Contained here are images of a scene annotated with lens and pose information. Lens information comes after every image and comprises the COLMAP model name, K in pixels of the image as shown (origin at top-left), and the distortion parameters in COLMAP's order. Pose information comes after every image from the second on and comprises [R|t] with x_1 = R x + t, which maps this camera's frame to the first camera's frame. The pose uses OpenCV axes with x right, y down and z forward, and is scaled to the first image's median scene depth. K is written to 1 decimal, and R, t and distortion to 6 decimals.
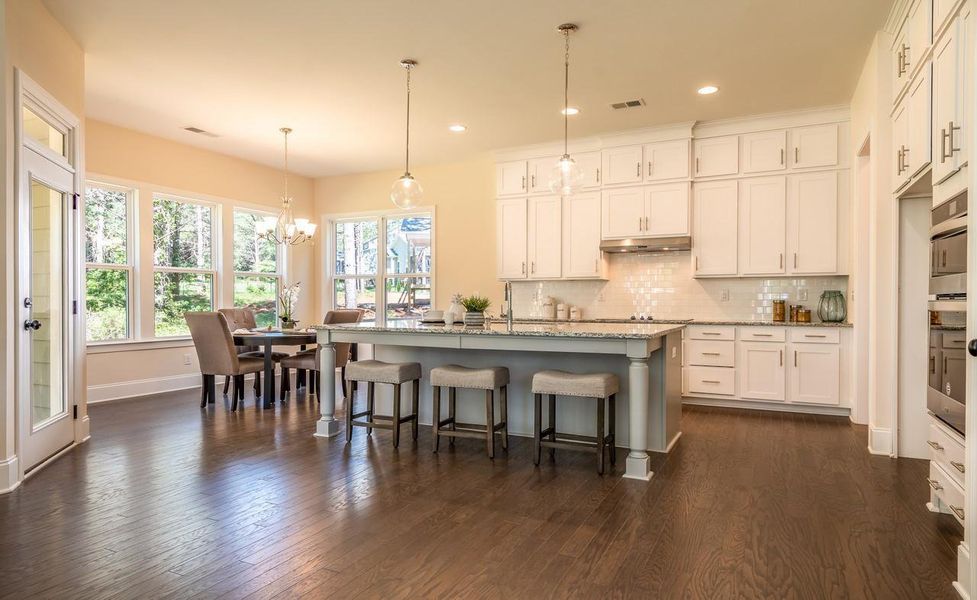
lens RADIAL K [[581.4, 0, 487.3], [0, 581.4, 300.1], [0, 0, 1]] dist [0.004173, 0.000665]
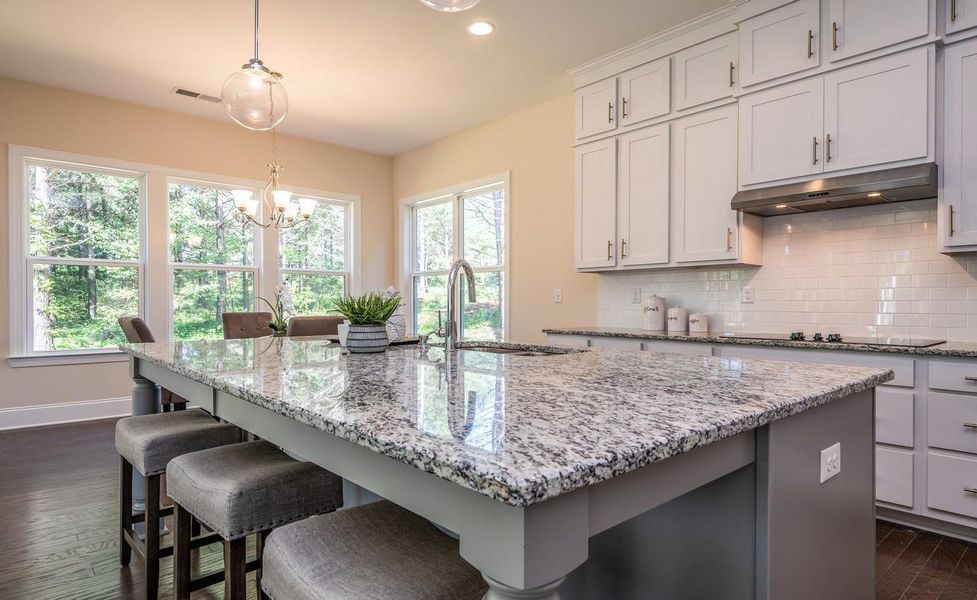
lens RADIAL K [[552.0, 0, 489.8], [0, 552.0, 302.4], [0, 0, 1]] dist [0.003962, -0.001839]
pose [[0.928237, -0.002016, -0.371984, 0.169563], [0.001167, 0.999996, -0.002508, 0.001752], [0.371988, 0.001894, 0.928236, 0.425024]]
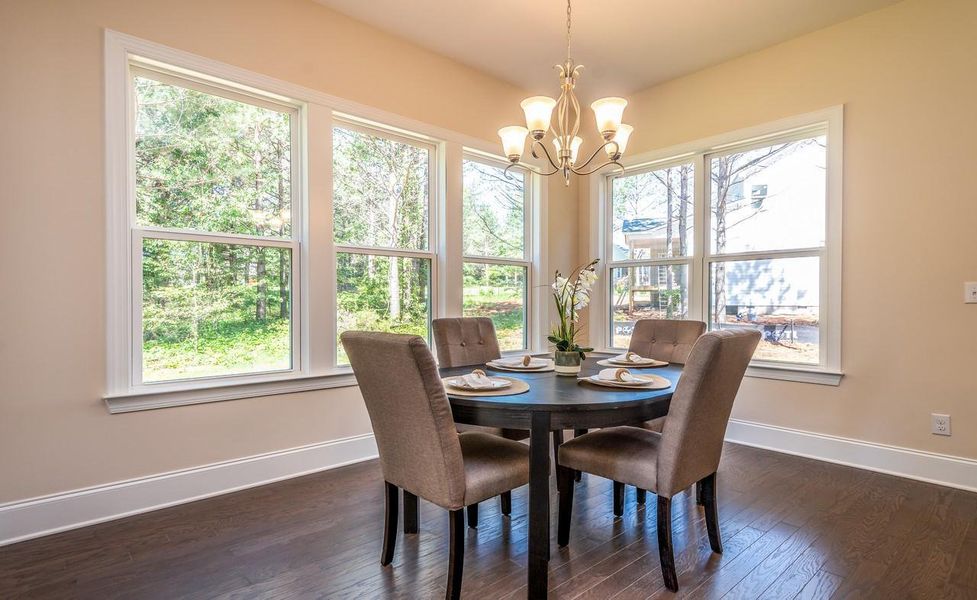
lens RADIAL K [[516.4, 0, 488.2], [0, 516.4, 296.4], [0, 0, 1]] dist [0.020583, -0.000346]
pose [[0.930972, -0.004219, -0.365065, -0.248032], [0.000047, 0.999935, -0.011436, 0.000201], [0.365090, 0.010629, 0.930912, 0.590978]]
